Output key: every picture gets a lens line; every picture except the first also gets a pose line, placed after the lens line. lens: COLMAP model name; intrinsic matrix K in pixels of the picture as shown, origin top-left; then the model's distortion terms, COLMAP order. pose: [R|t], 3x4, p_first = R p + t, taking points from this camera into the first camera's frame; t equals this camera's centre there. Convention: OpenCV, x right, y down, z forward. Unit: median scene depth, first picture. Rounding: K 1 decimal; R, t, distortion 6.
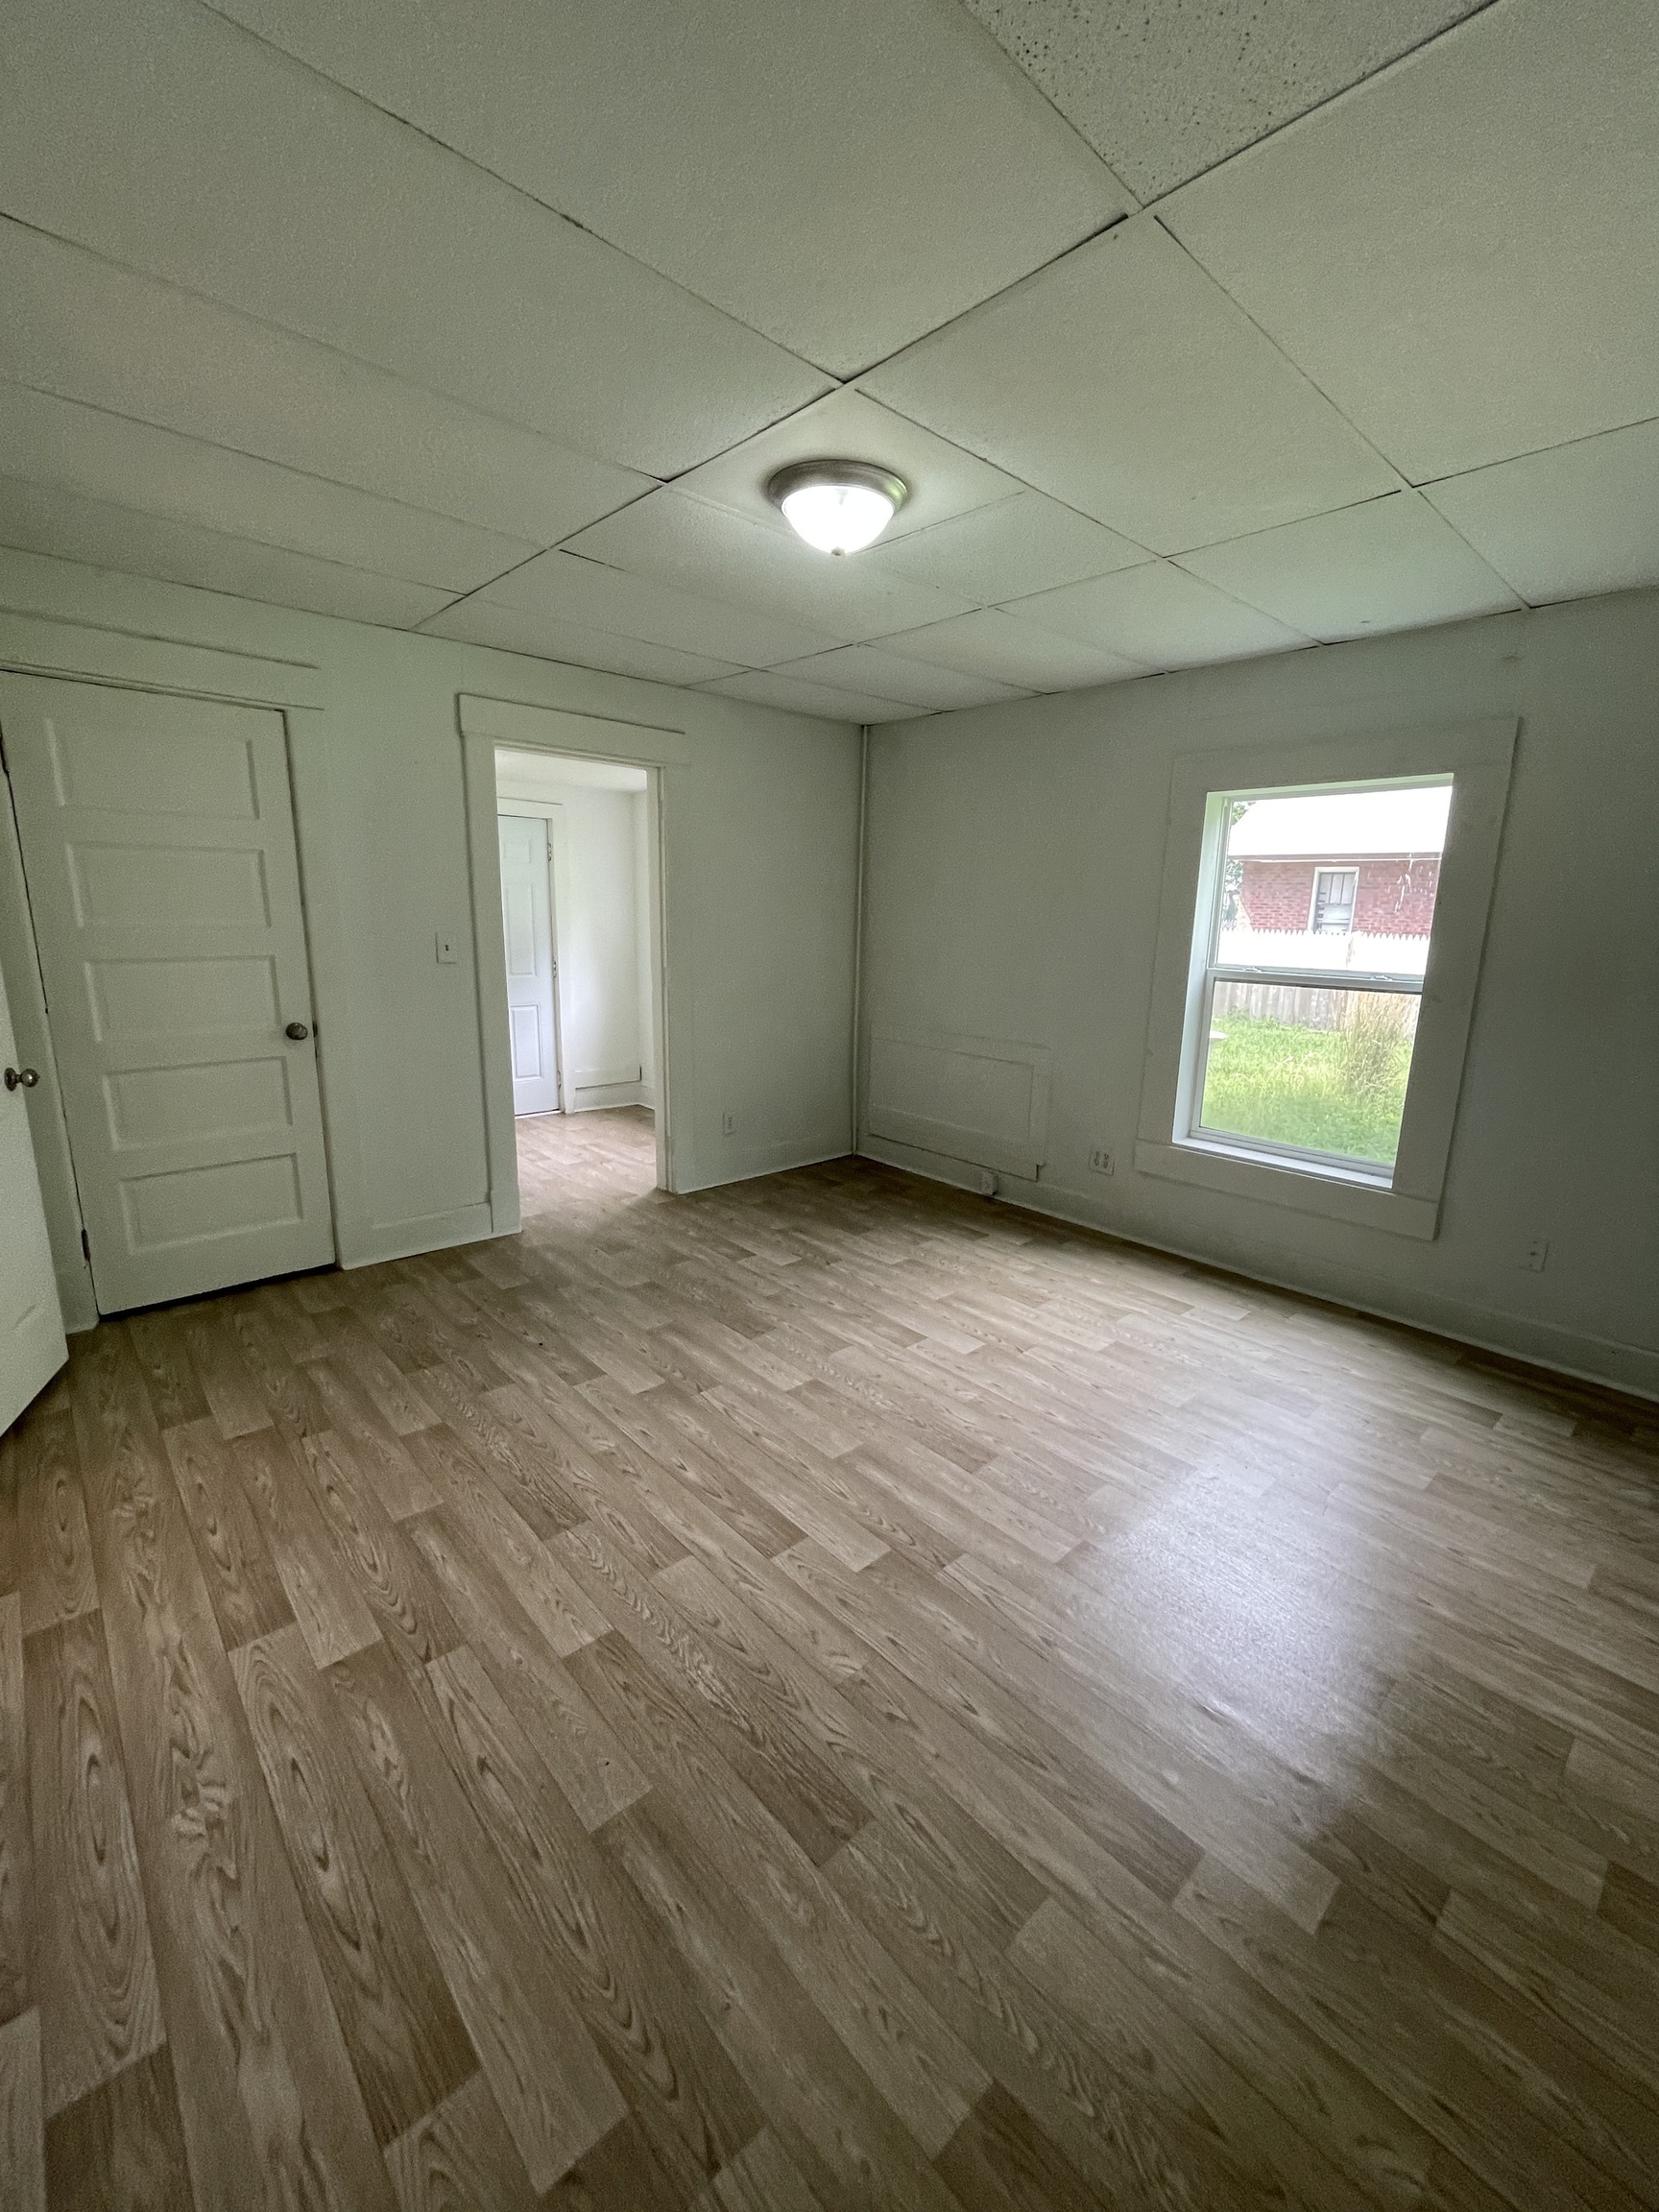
lens RADIAL K [[896.7, 0, 820.3], [0, 896.7, 1080.6], [0, 0, 1]] dist [0.002103, -0.002096]
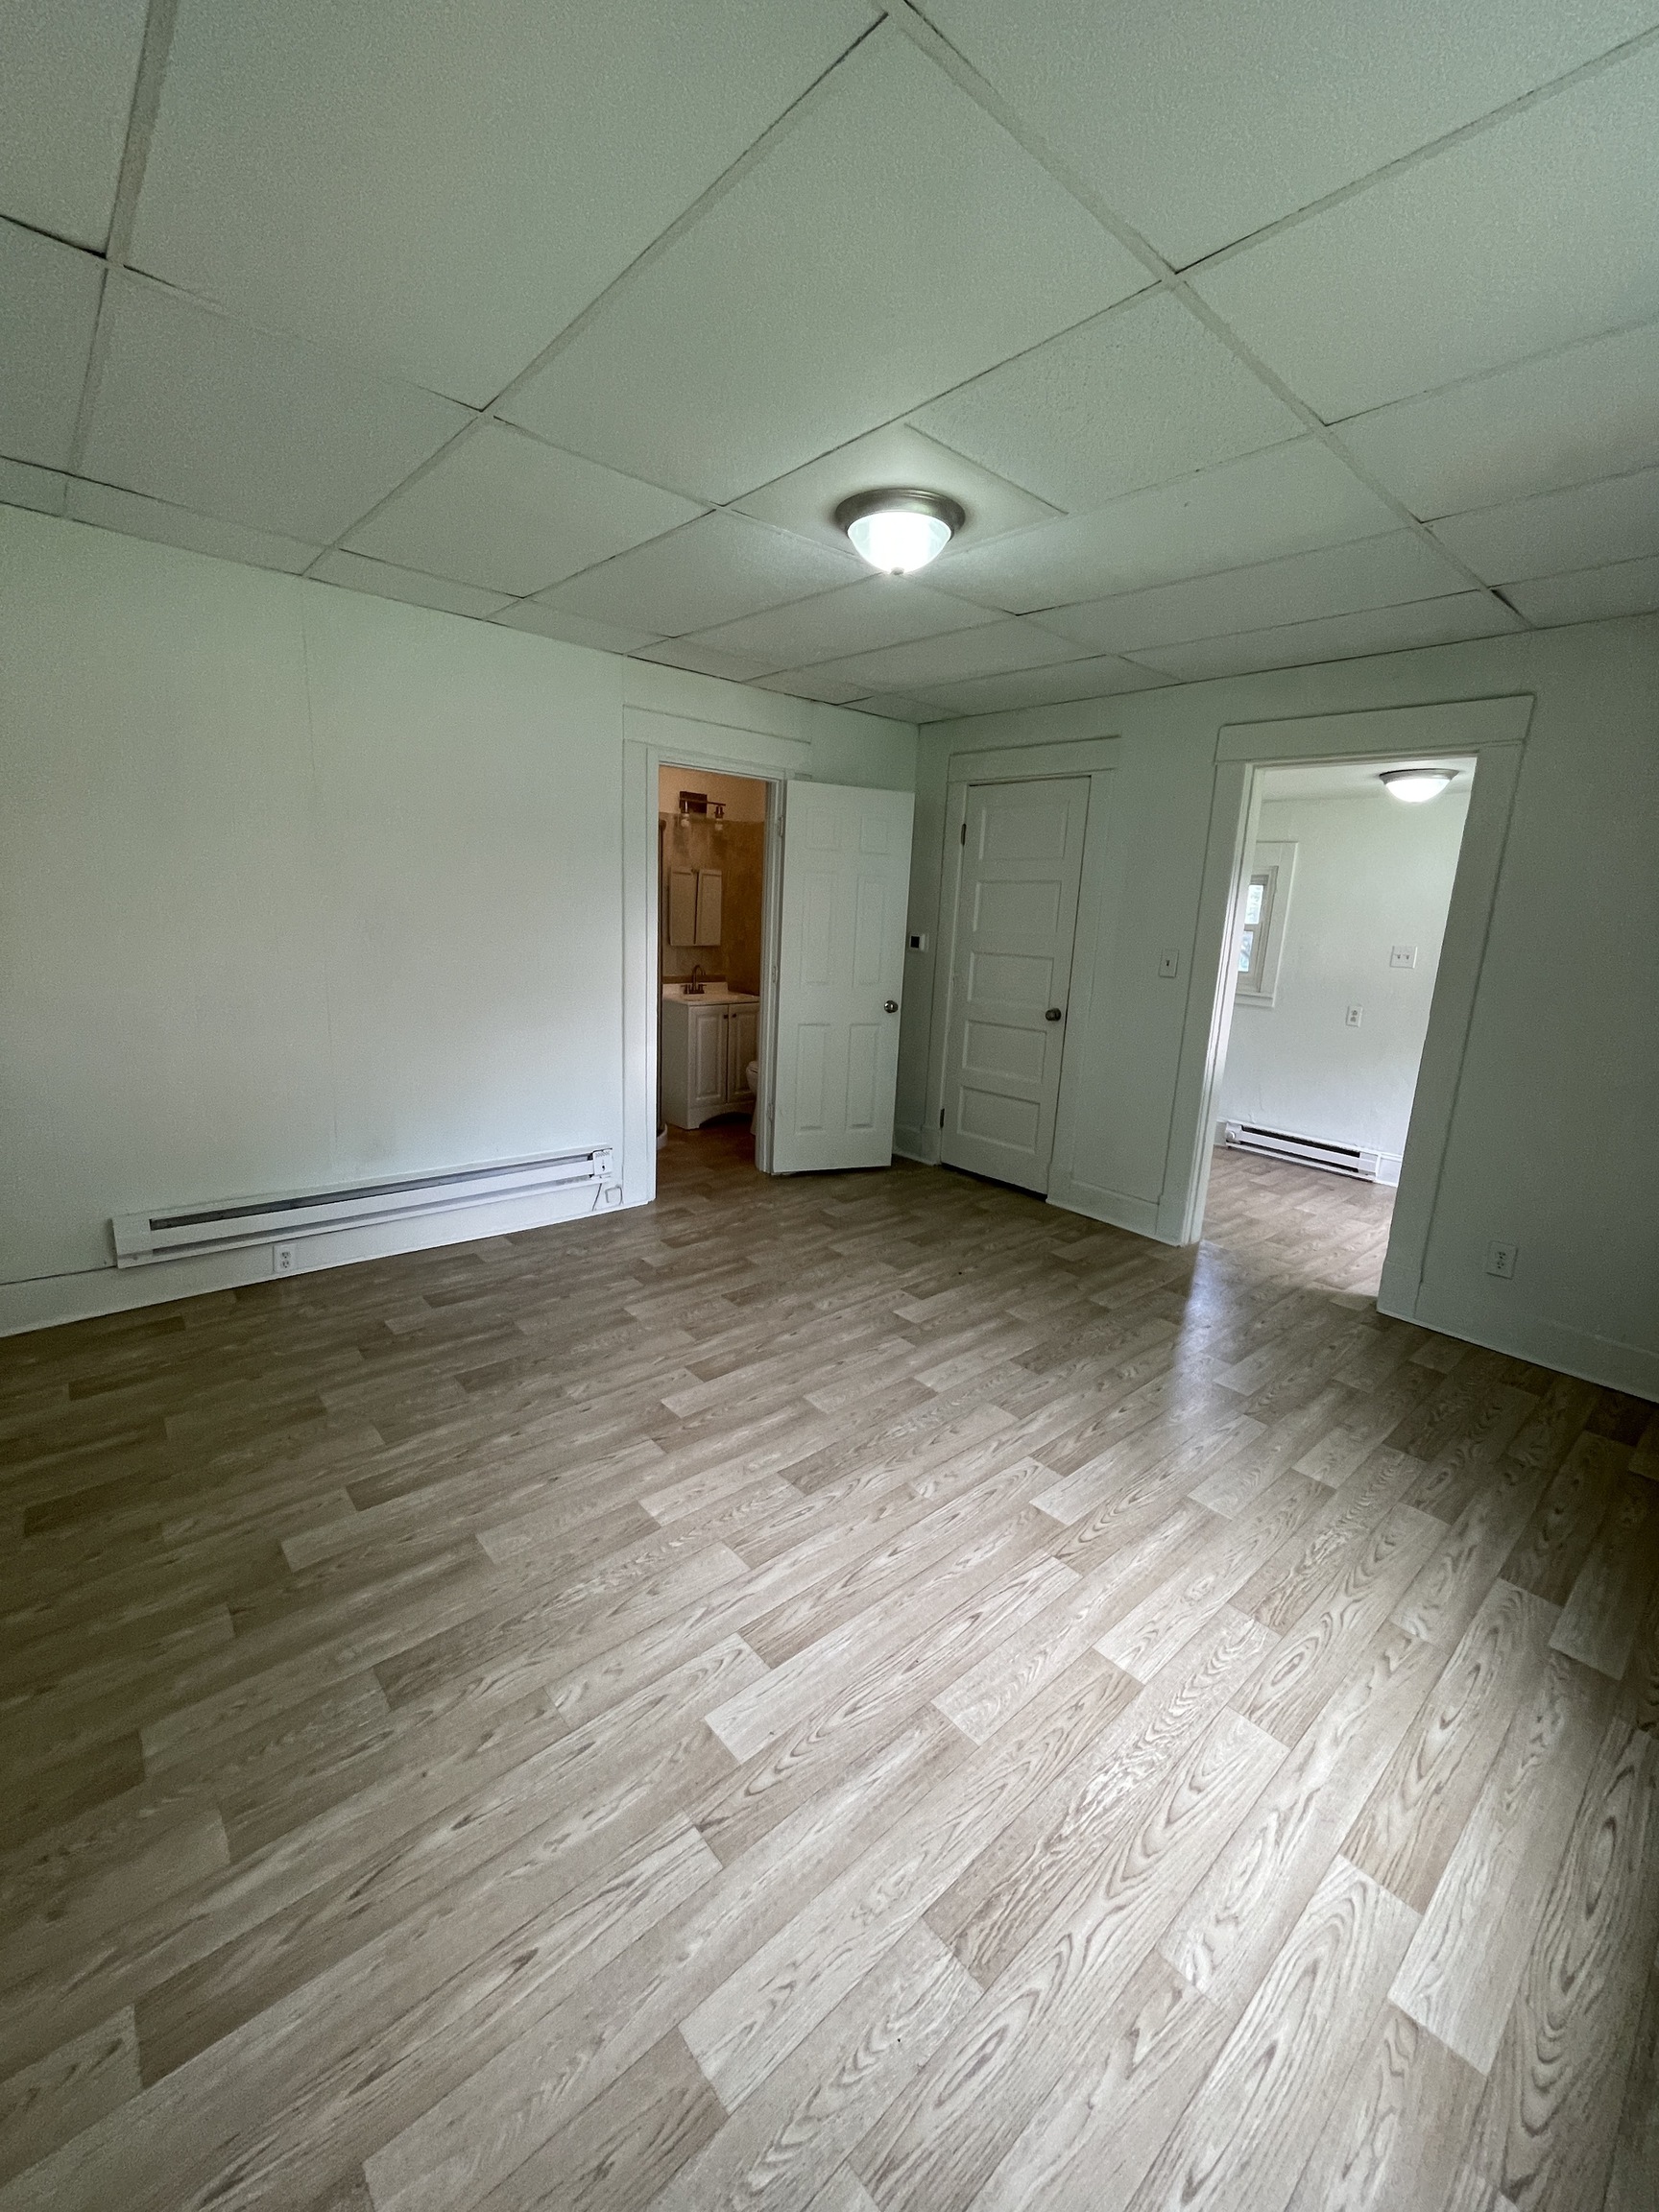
lens RADIAL K [[896.7, 0, 840.6], [0, 896.7, 1106.5], [0, 0, 1]] dist [0.002103, -0.002096]
pose [[0.001020, 0.197684, -0.980265, 0.888327], [-0.236088, 0.952603, 0.191860, -0.122320], [0.971731, 0.231233, 0.047642, 0.789468]]
